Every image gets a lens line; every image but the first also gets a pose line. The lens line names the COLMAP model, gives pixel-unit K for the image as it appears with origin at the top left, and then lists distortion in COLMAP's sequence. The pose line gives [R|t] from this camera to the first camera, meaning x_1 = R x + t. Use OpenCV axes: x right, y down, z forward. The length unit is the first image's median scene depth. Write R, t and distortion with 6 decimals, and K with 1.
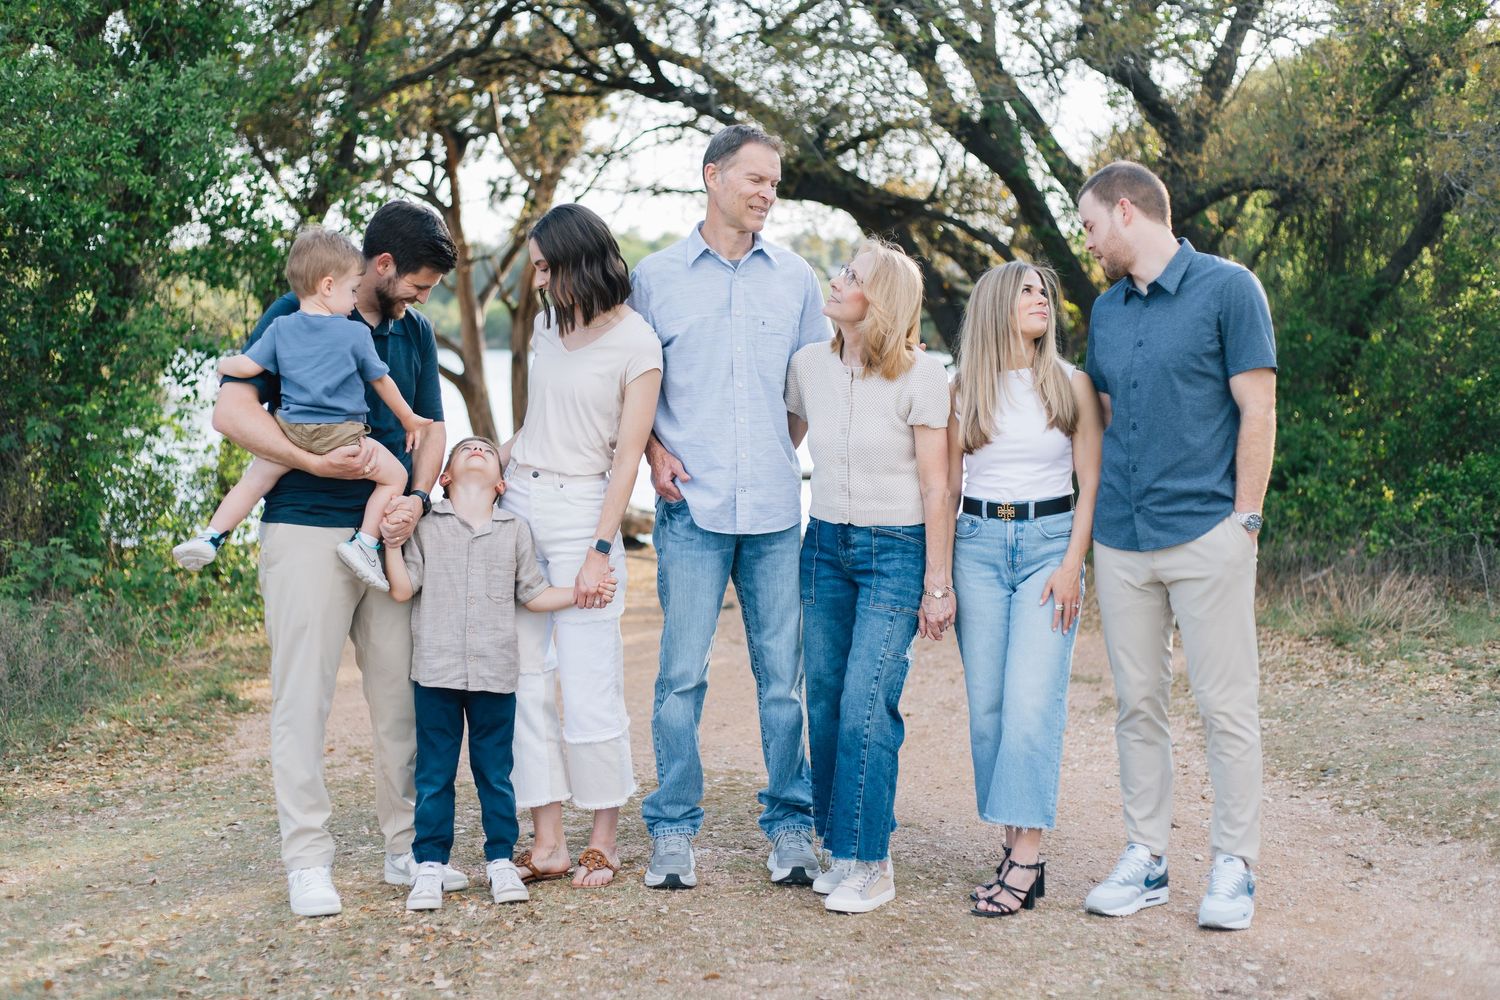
lens RADIAL K [[2159.2, 0, 750.0], [0, 2159.2, 500.0], [0, 0, 1]] dist [0.007994, 0.703716]
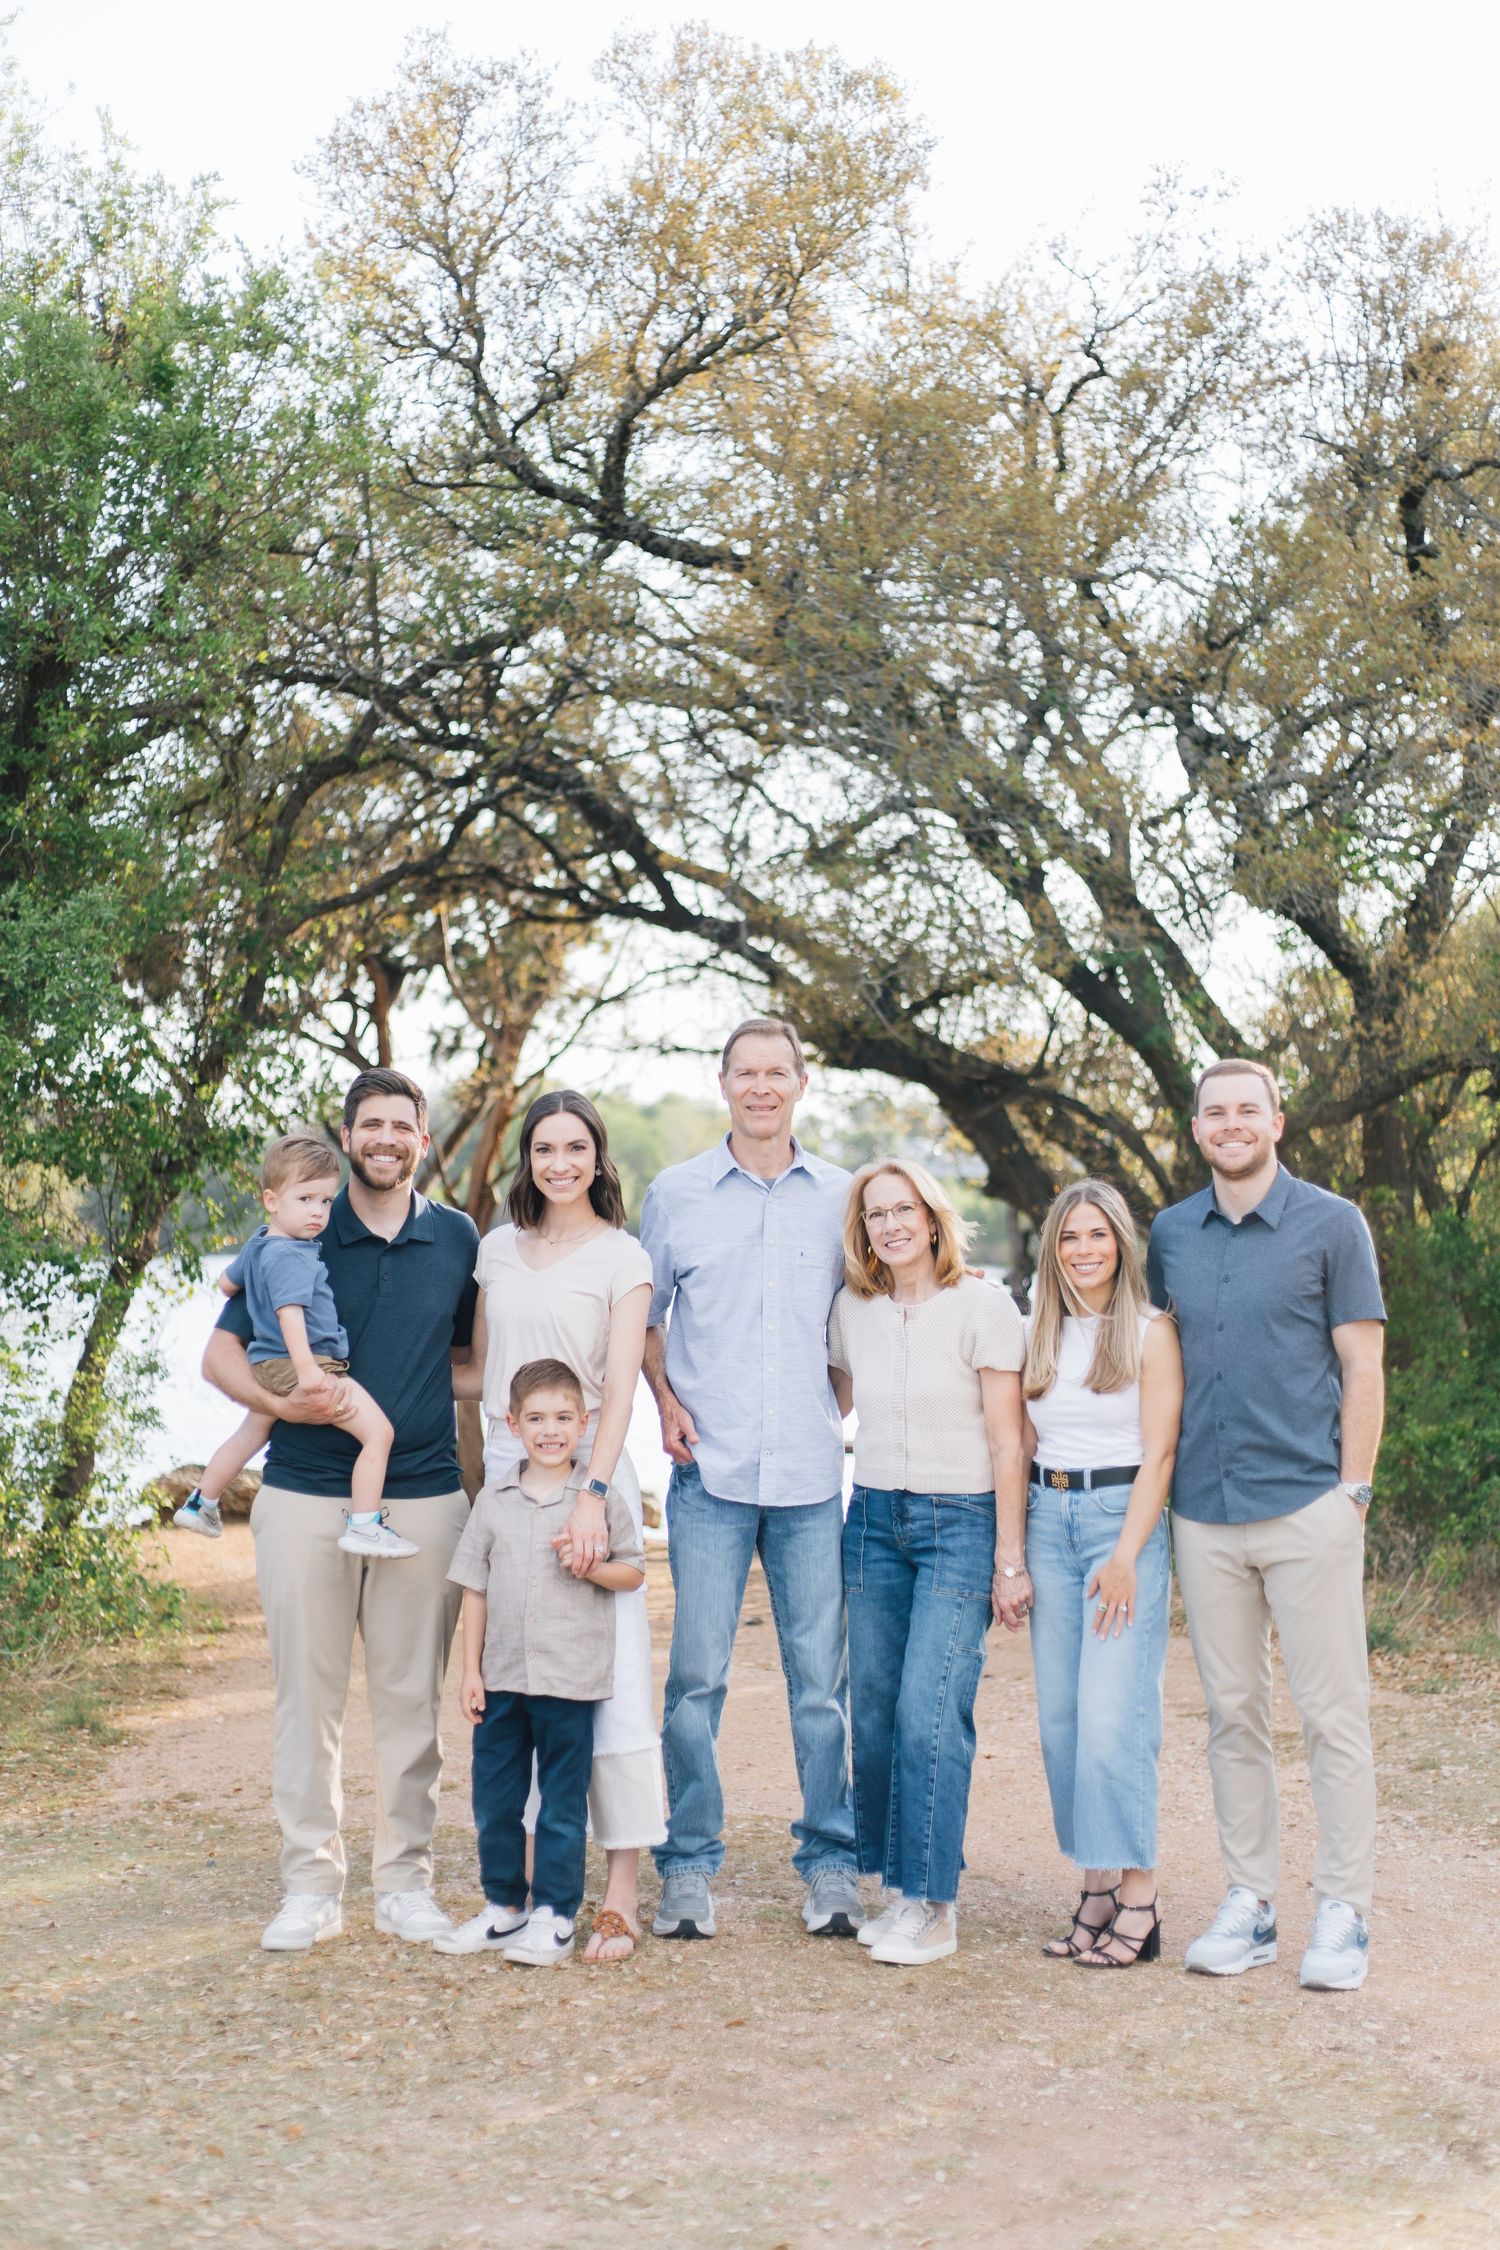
lens RADIAL K [[3238.7, 0, 750.0], [0, 3238.7, 1125.0], [0, 0, 1]] dist [0.007994, 0.703716]
pose [[0.999818, 0.014464, -0.012421, -0.000367], [-0.015759, 0.993655, -0.111363, 0.003959], [0.010731, 0.111538, 0.993702, -0.103146]]
